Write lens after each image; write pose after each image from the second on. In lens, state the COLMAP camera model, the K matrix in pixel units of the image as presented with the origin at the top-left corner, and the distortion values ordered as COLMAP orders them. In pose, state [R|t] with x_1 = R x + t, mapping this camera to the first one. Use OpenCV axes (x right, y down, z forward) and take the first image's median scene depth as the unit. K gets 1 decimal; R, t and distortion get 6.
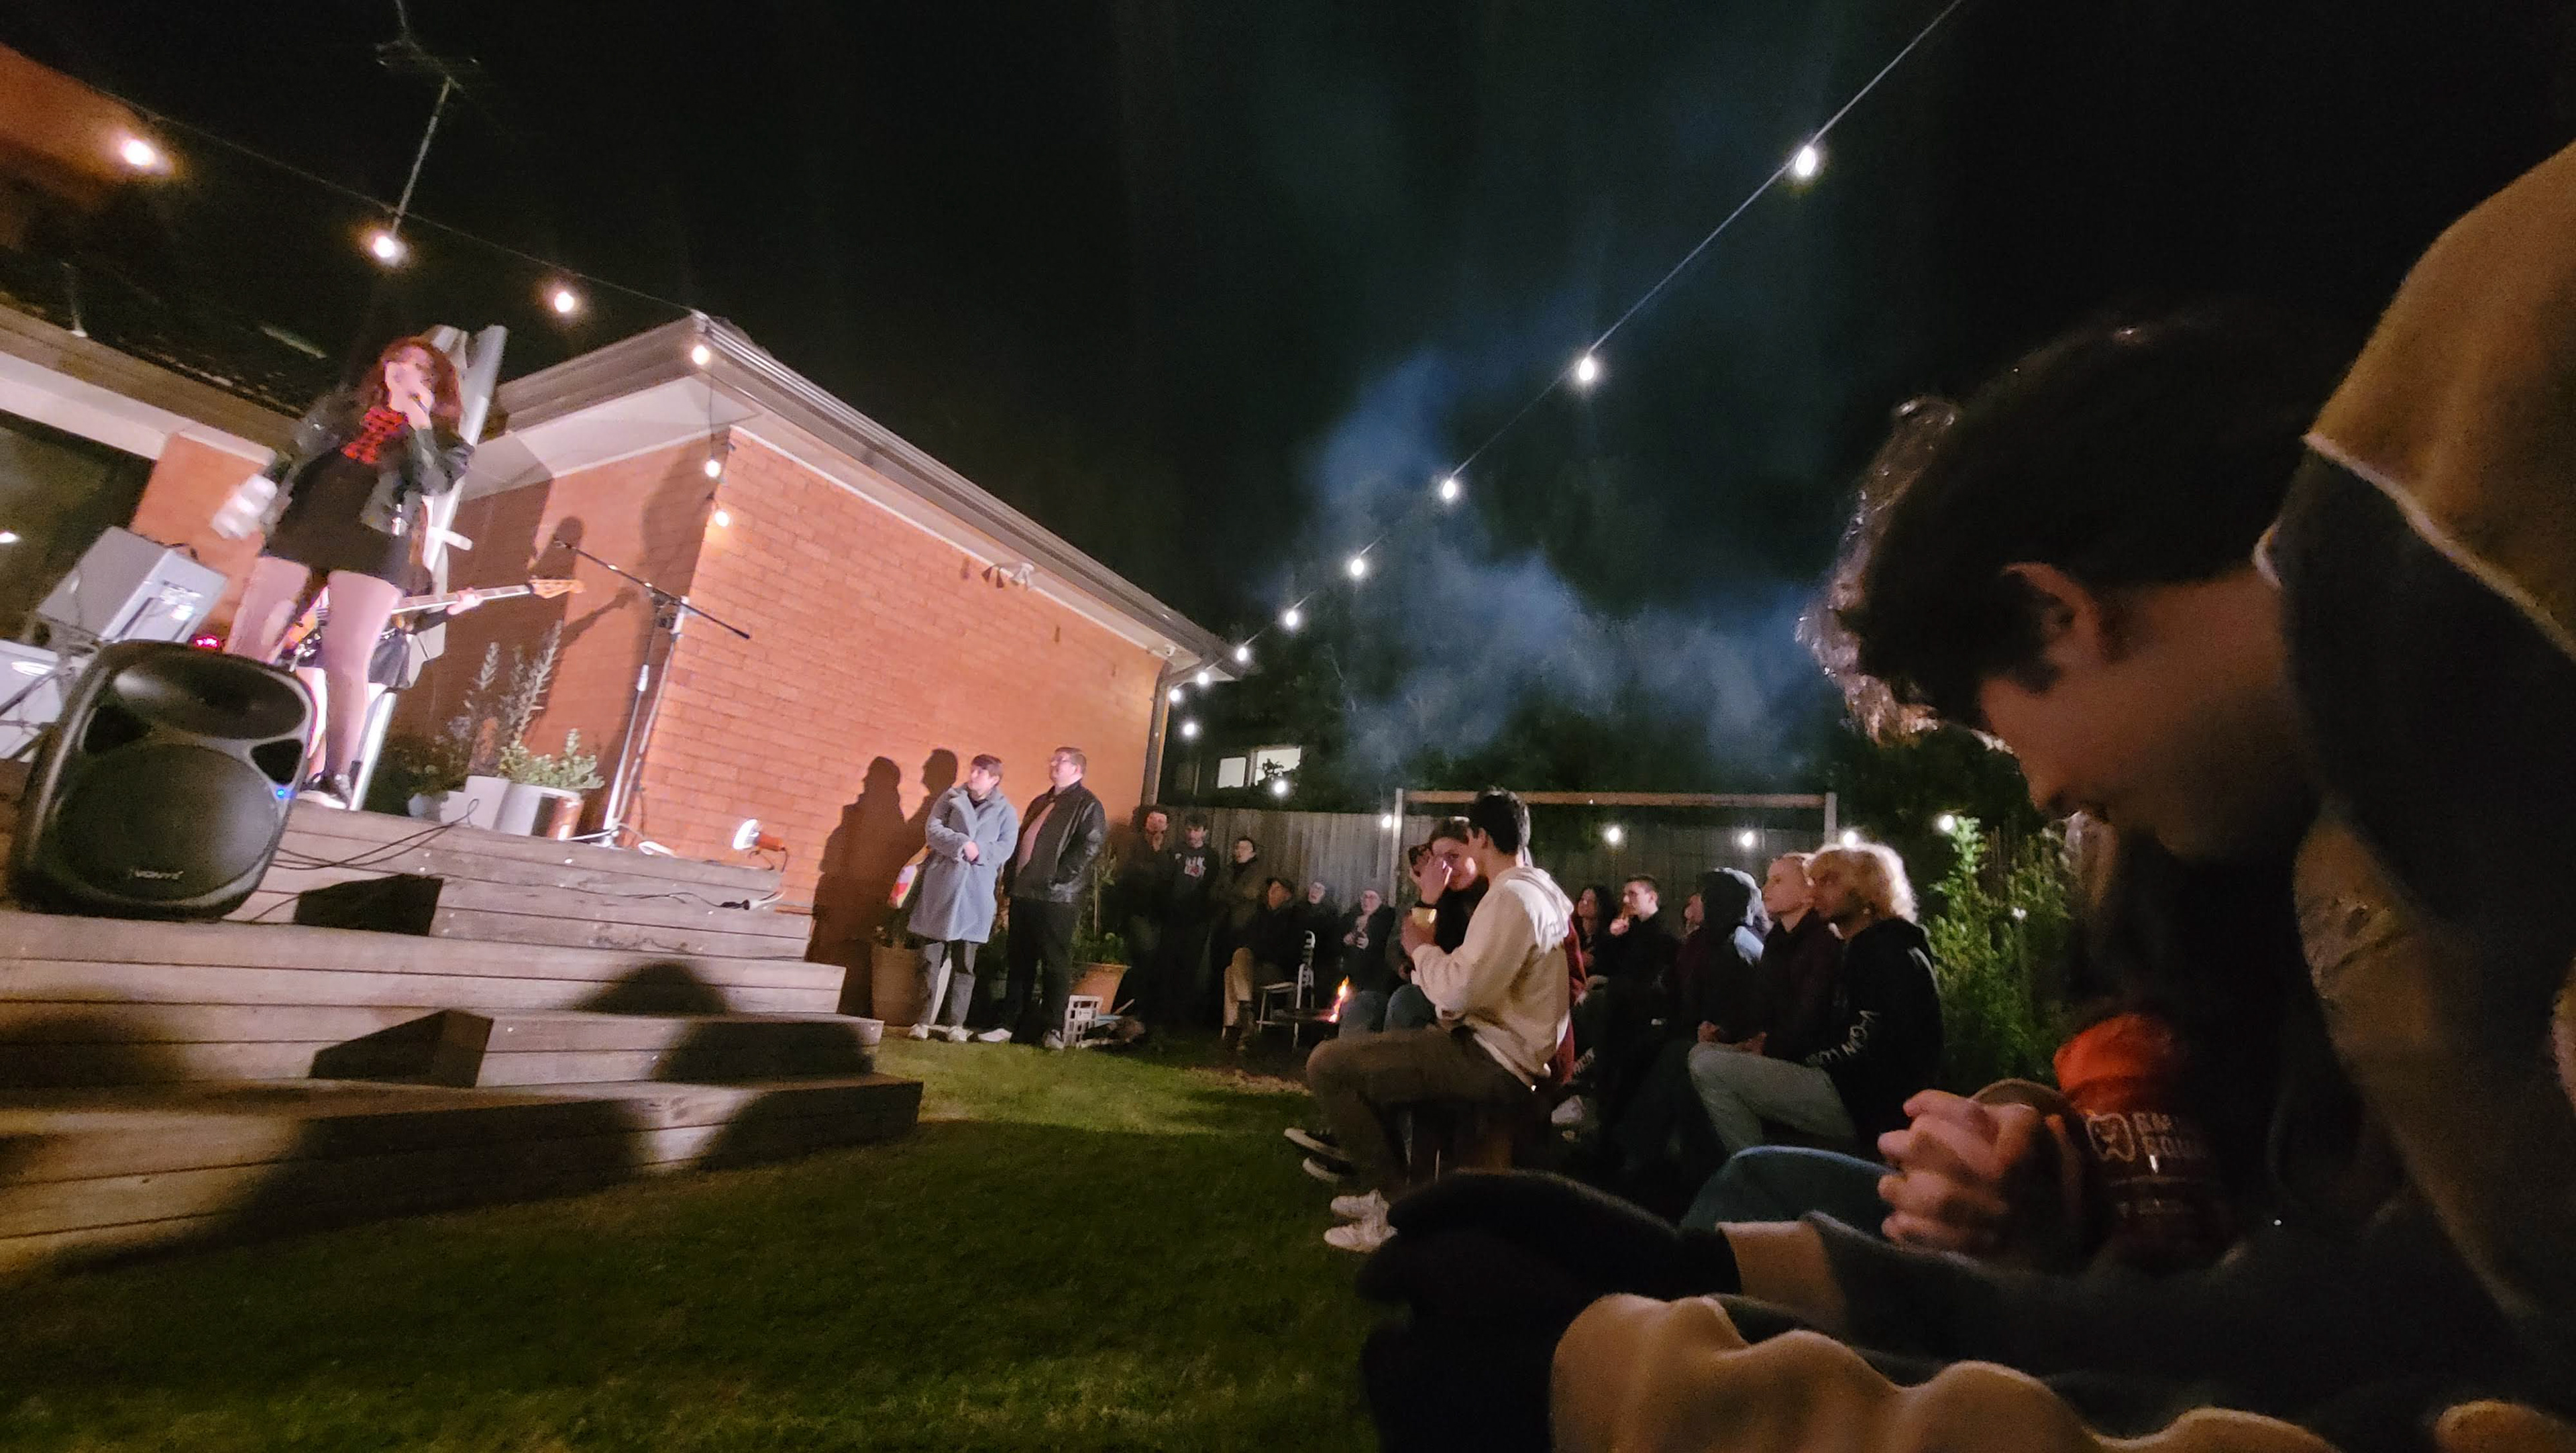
lens RADIAL K [[1039.0, 0, 1288.7], [0, 1039.0, 719.2], [0, 0, 1]] dist [0.001881, 0.000194]
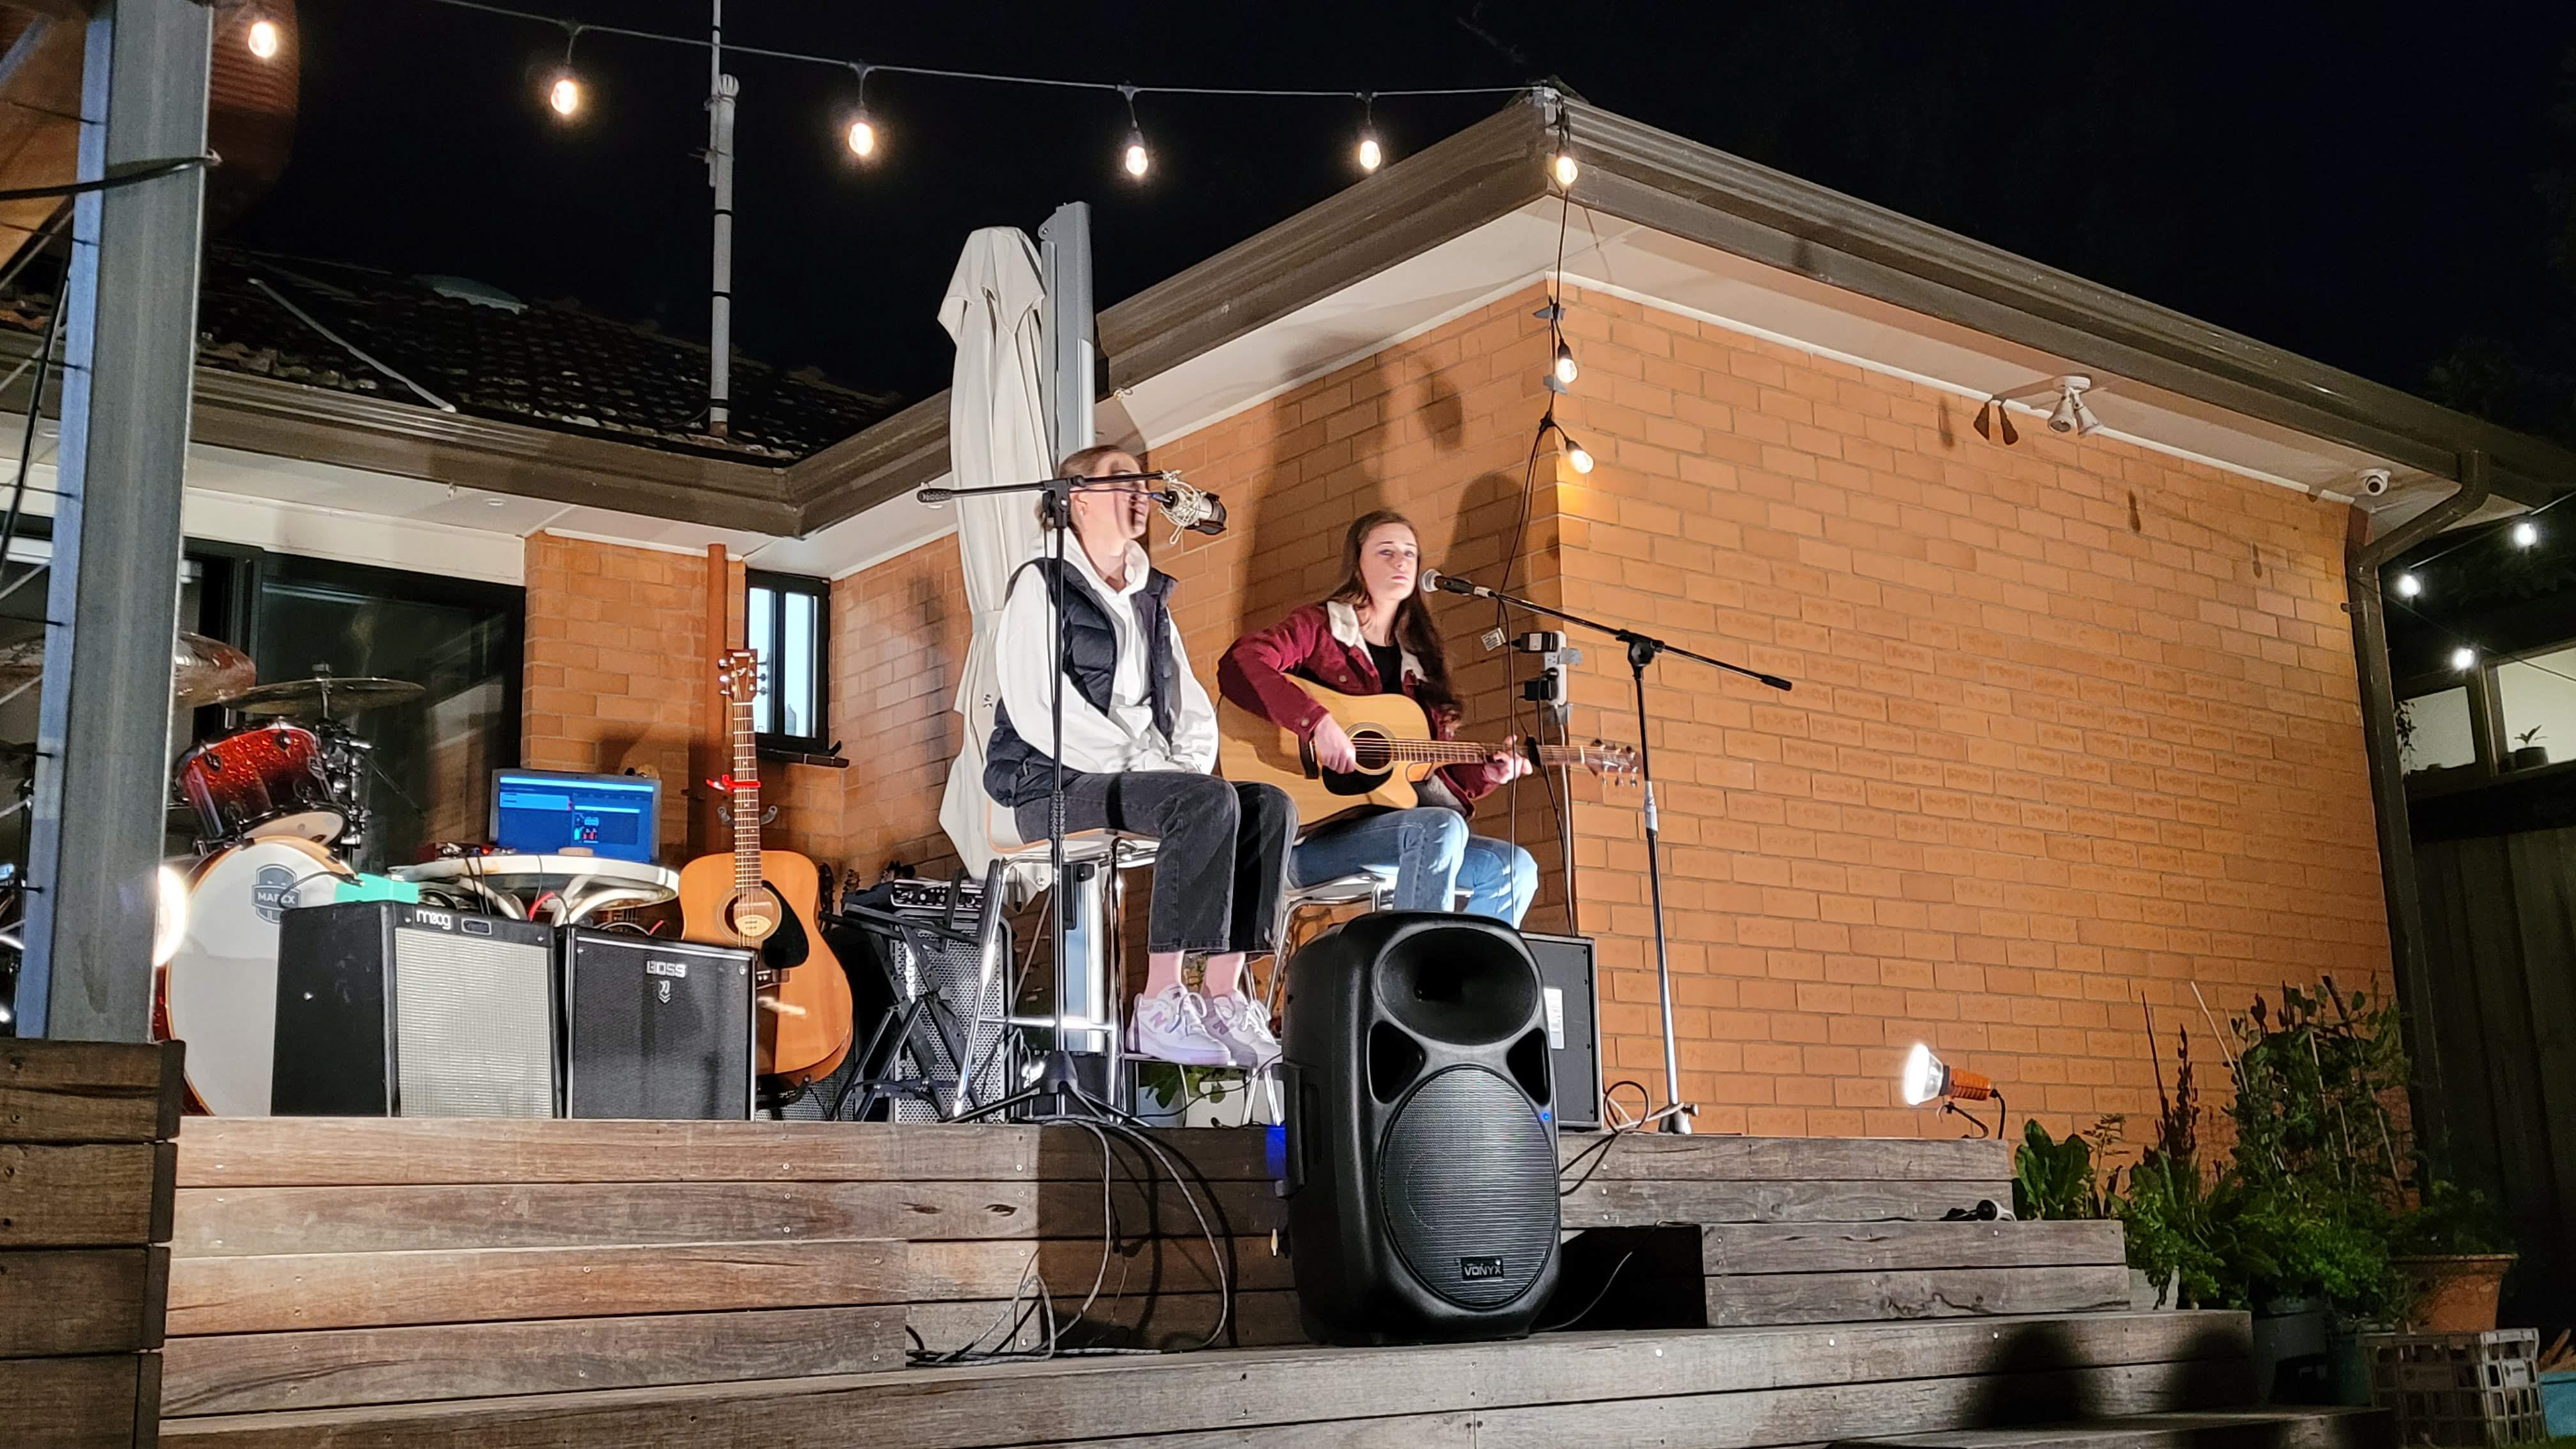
lens RADIAL K [[2712.1, 0, 1299.2], [0, 2712.1, 659.3], [0, 0, 1]] dist [0.060077, 0.000000]
pose [[0.913285, -0.209743, -0.349168, -0.201465], [0.210767, 0.976890, -0.035528, -0.070611], [0.348550, -0.041146, 0.936387, -0.231732]]
